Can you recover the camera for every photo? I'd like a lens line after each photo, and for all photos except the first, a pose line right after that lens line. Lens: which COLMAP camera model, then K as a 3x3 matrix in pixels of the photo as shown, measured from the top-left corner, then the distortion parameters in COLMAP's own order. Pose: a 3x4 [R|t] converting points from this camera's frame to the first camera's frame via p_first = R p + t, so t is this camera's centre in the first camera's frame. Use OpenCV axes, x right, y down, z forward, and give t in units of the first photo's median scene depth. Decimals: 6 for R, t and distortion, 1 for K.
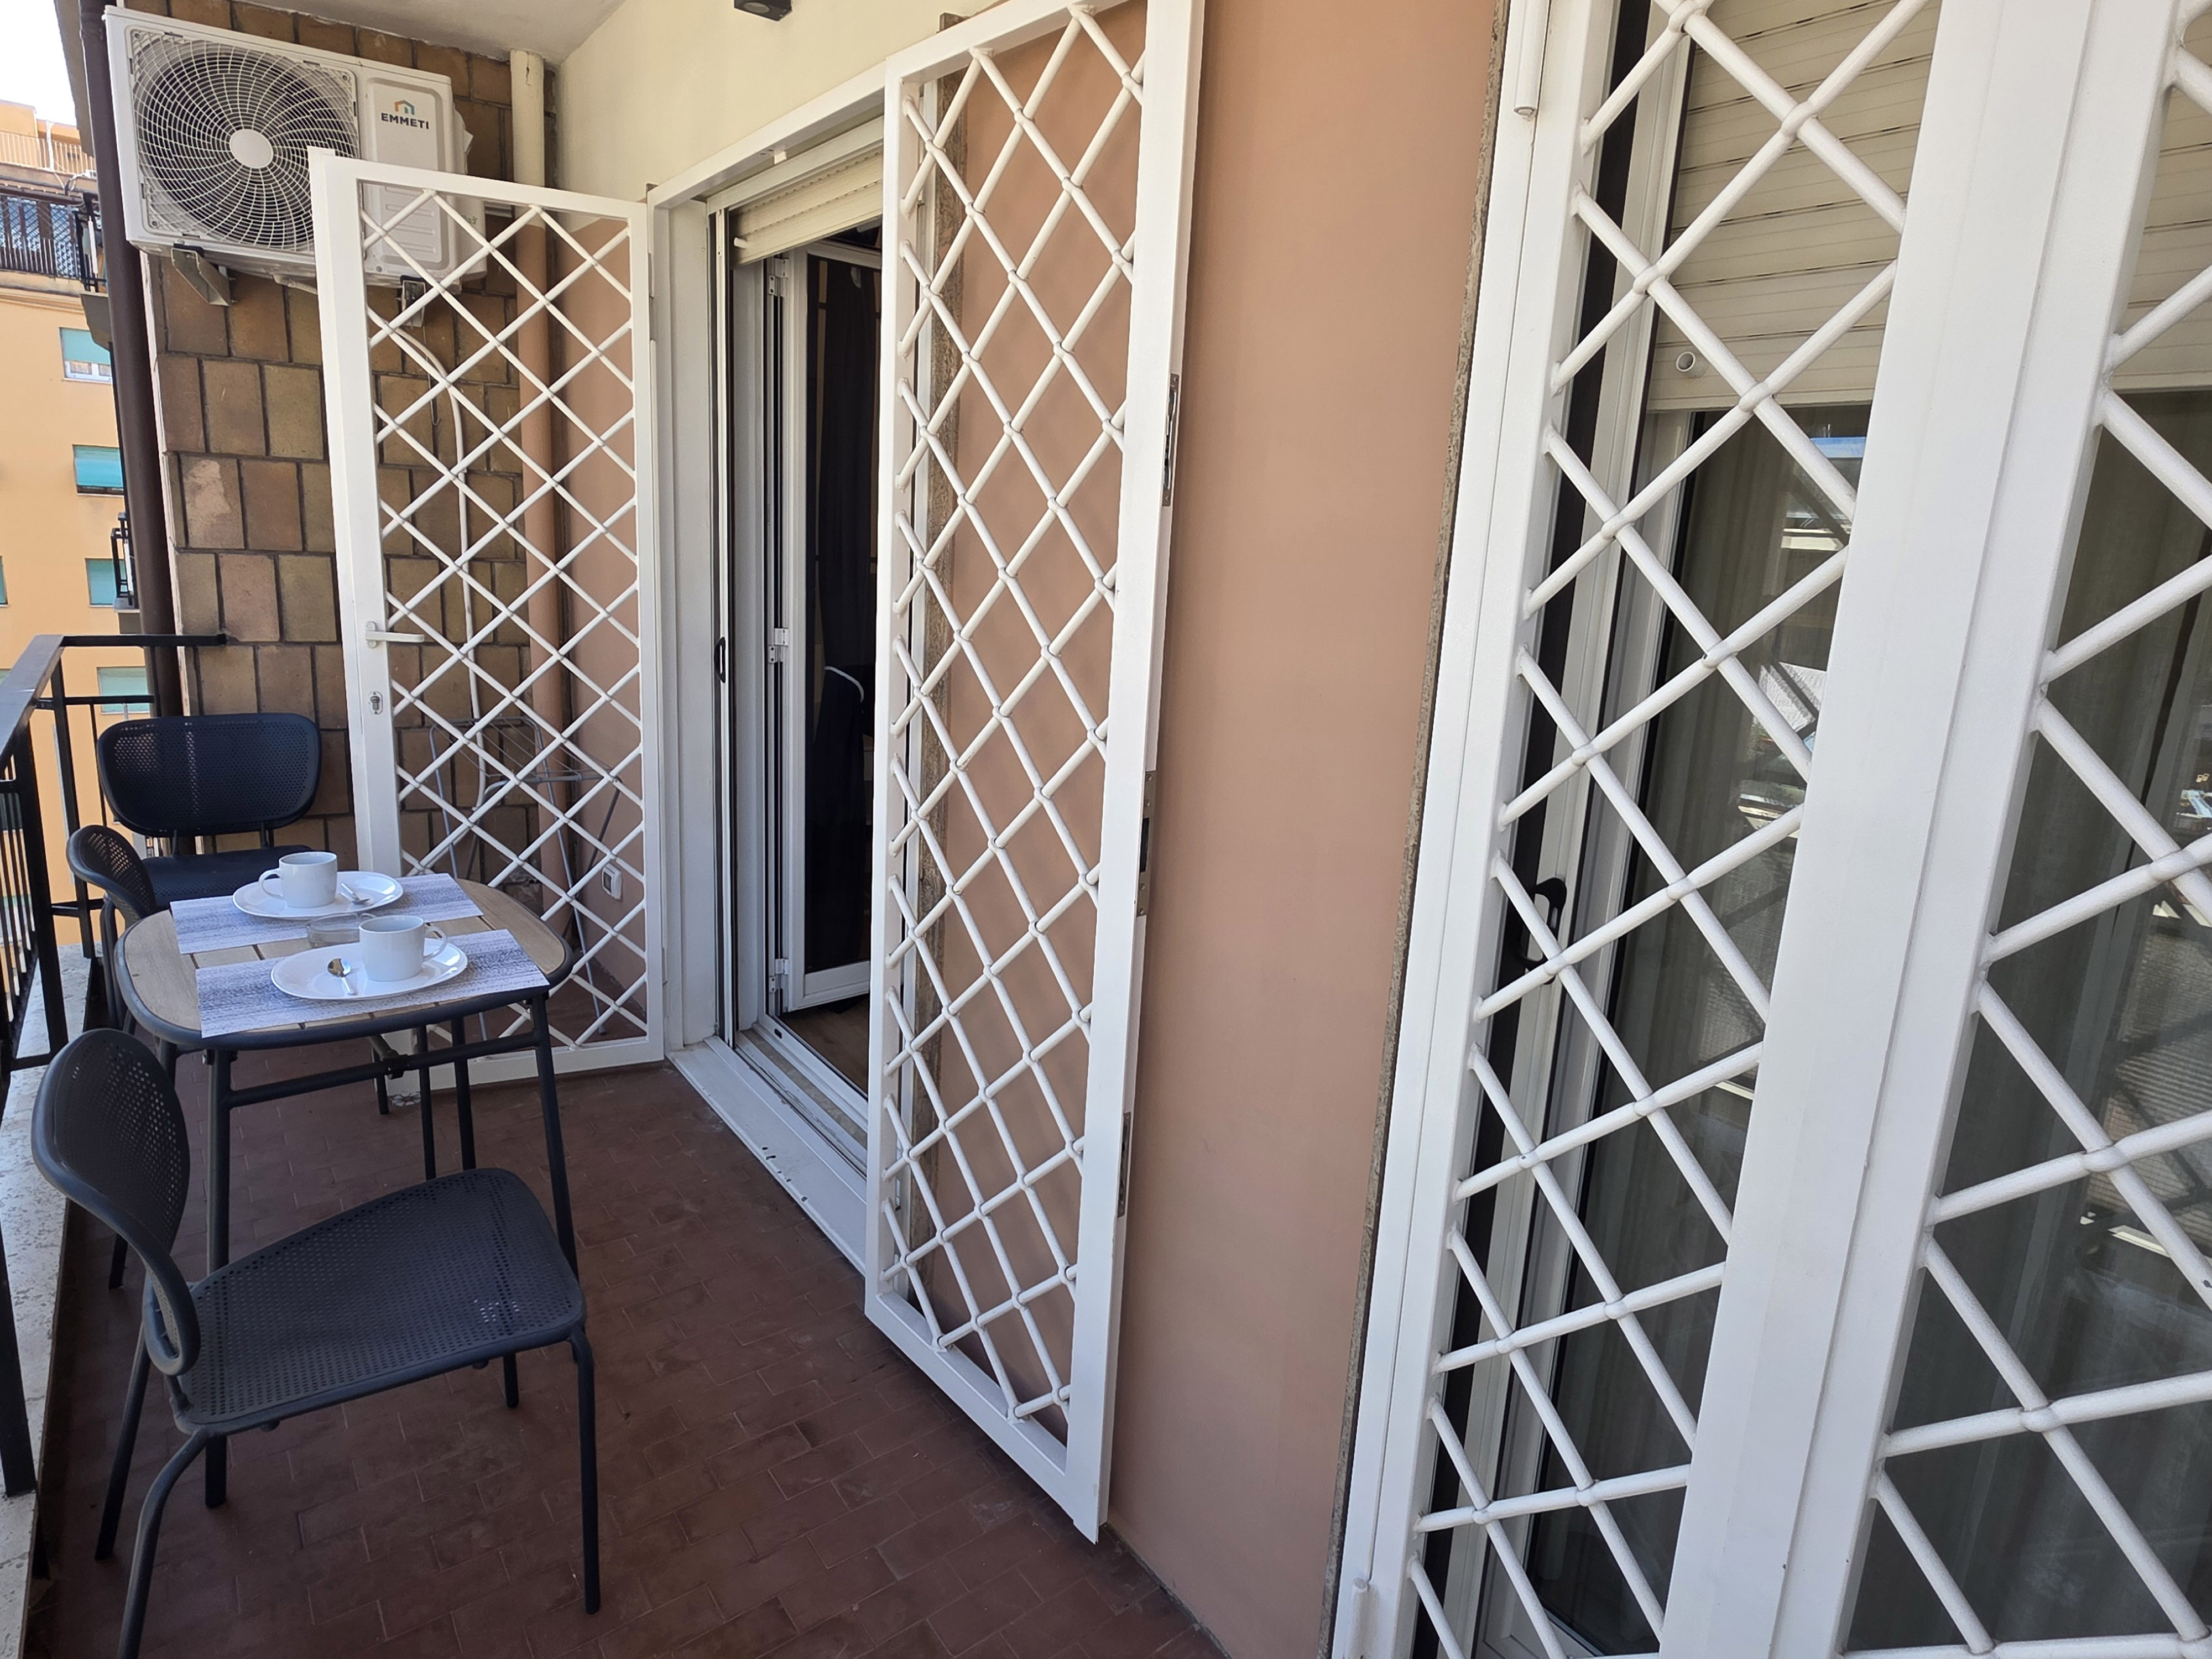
lens RADIAL K [[1189.4, 0, 1111.4], [0, 1189.4, 775.9], [0, 0, 1]] dist [-0.000160, -0.001716]
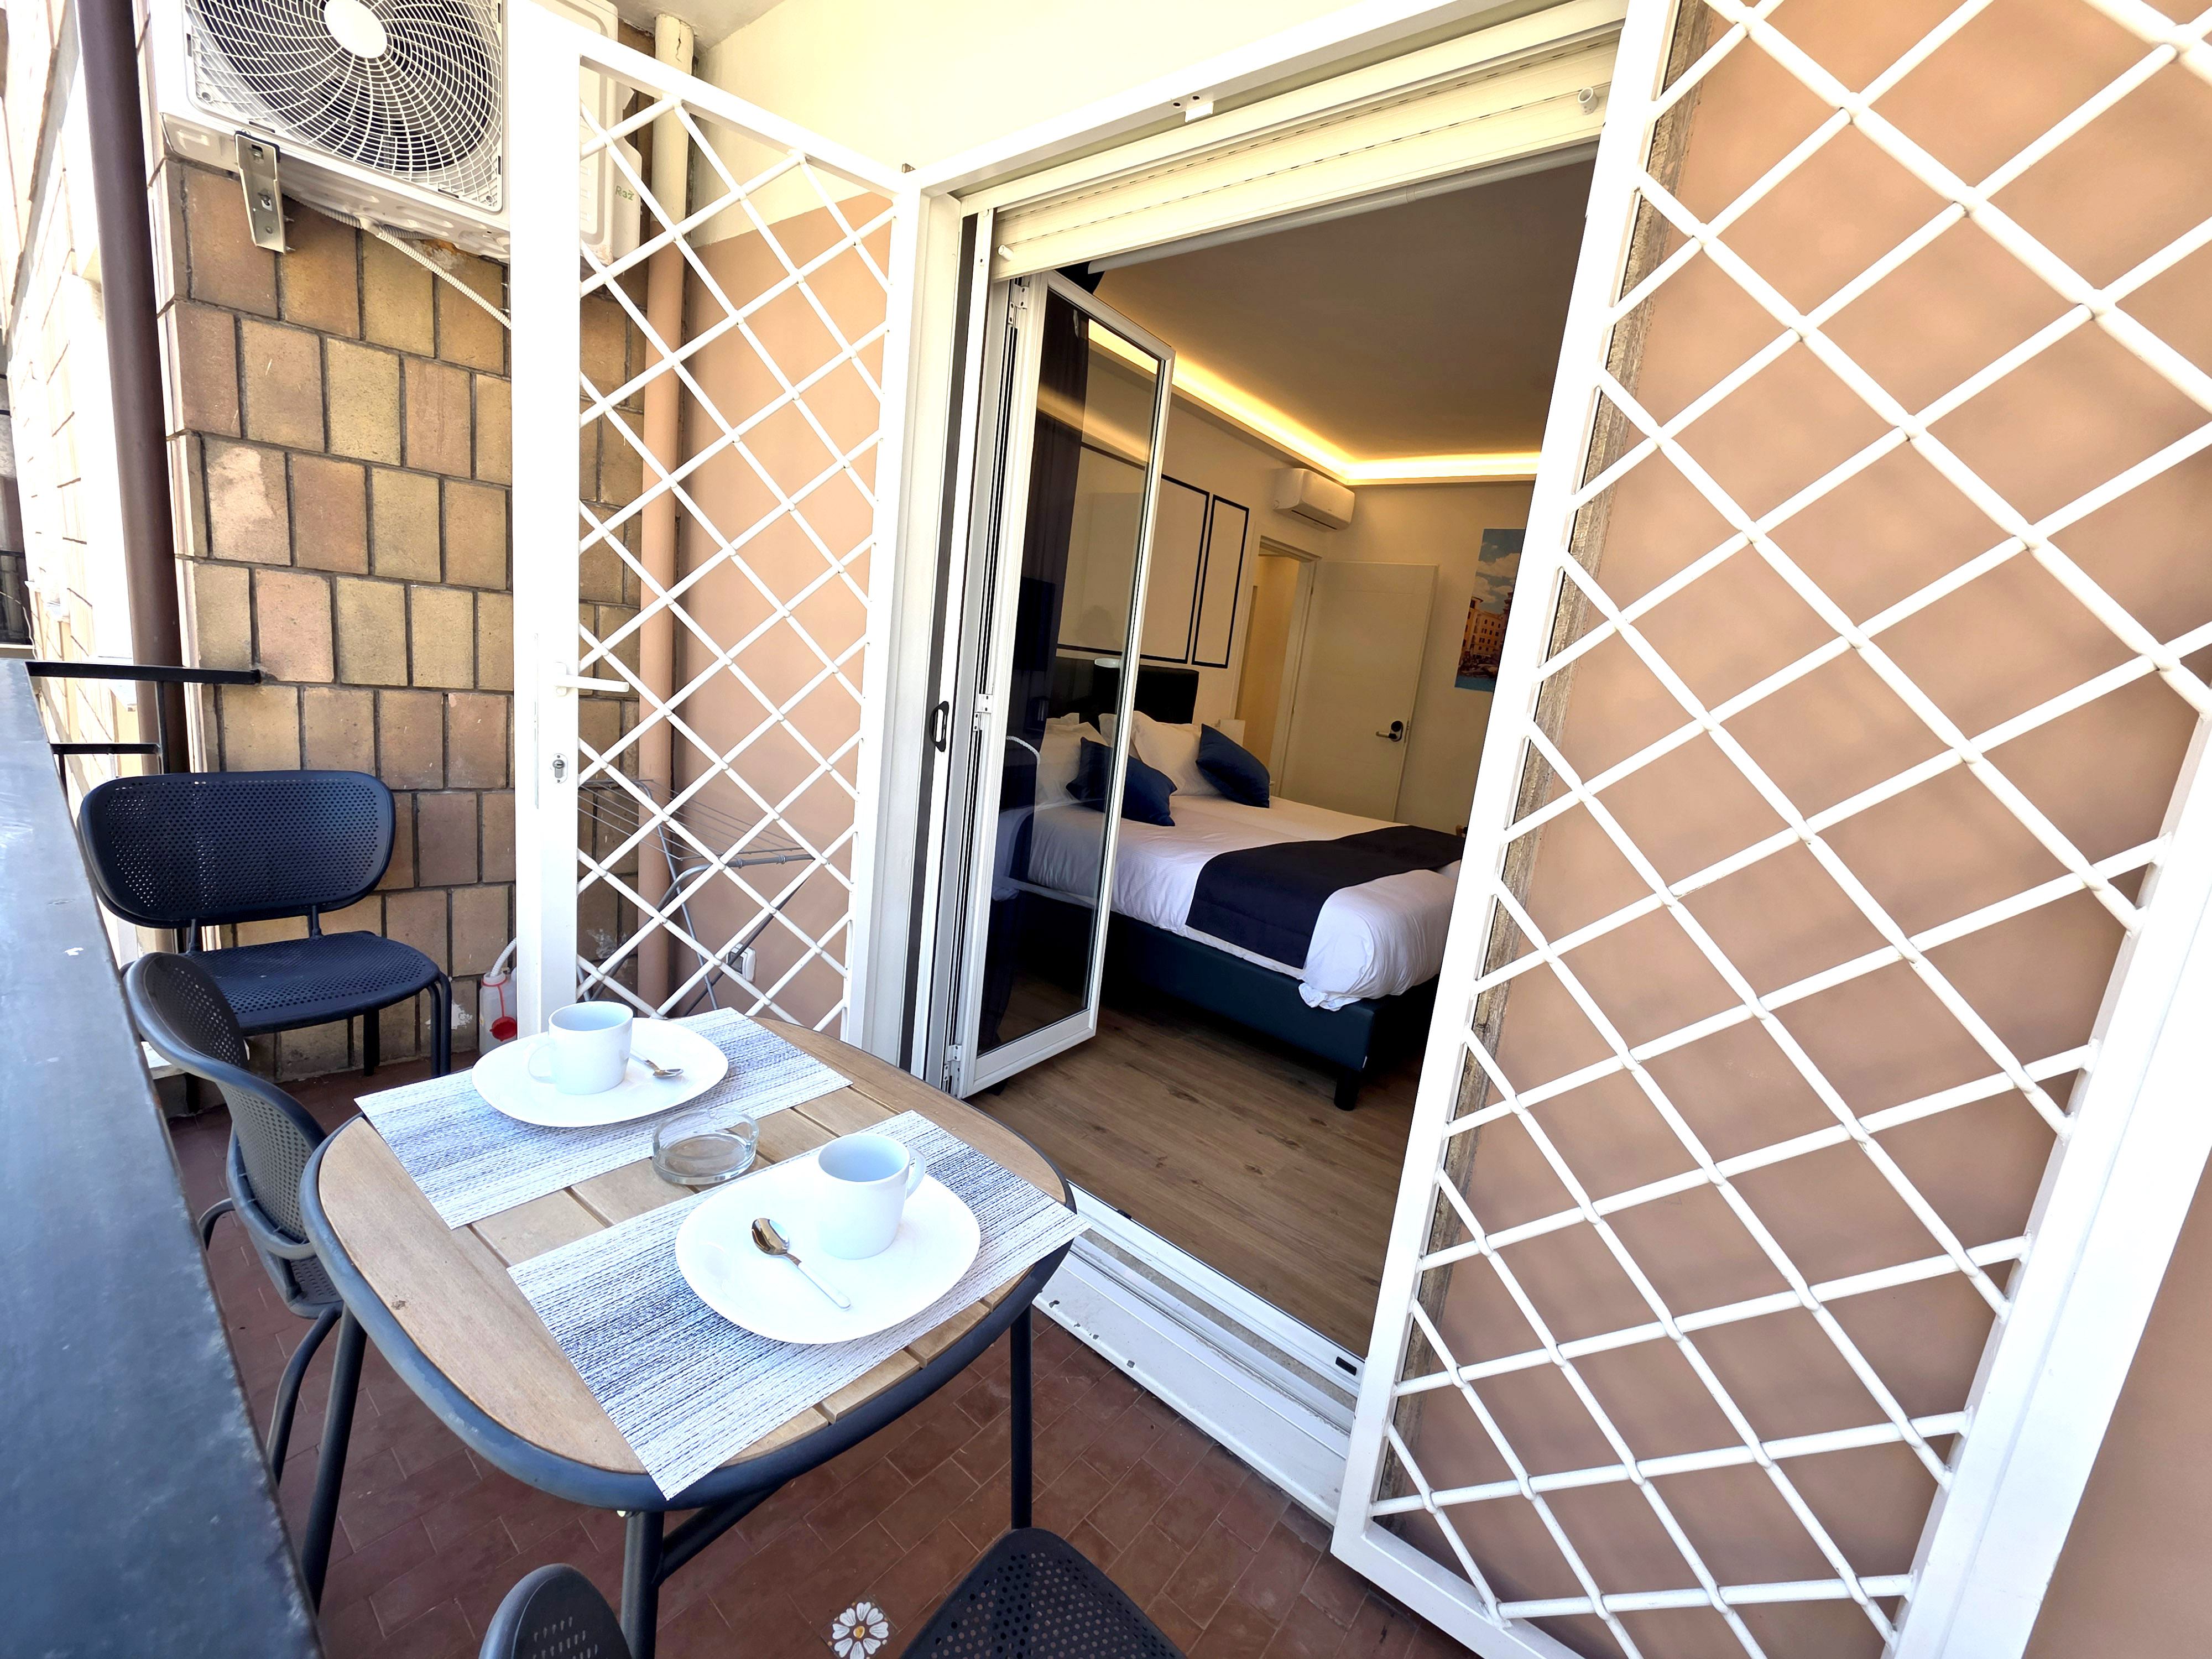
lens RADIAL K [[885.1, 0, 1096.2], [0, 885.1, 818.0], [0, 0, 1]] dist [-0.000629, 0.000633]
pose [[0.975573, 0.012734, 0.219306, -0.336076], [-0.012866, 0.999917, -0.000826, -0.027442], [-0.219299, -0.002016, 0.975656, 0.304552]]
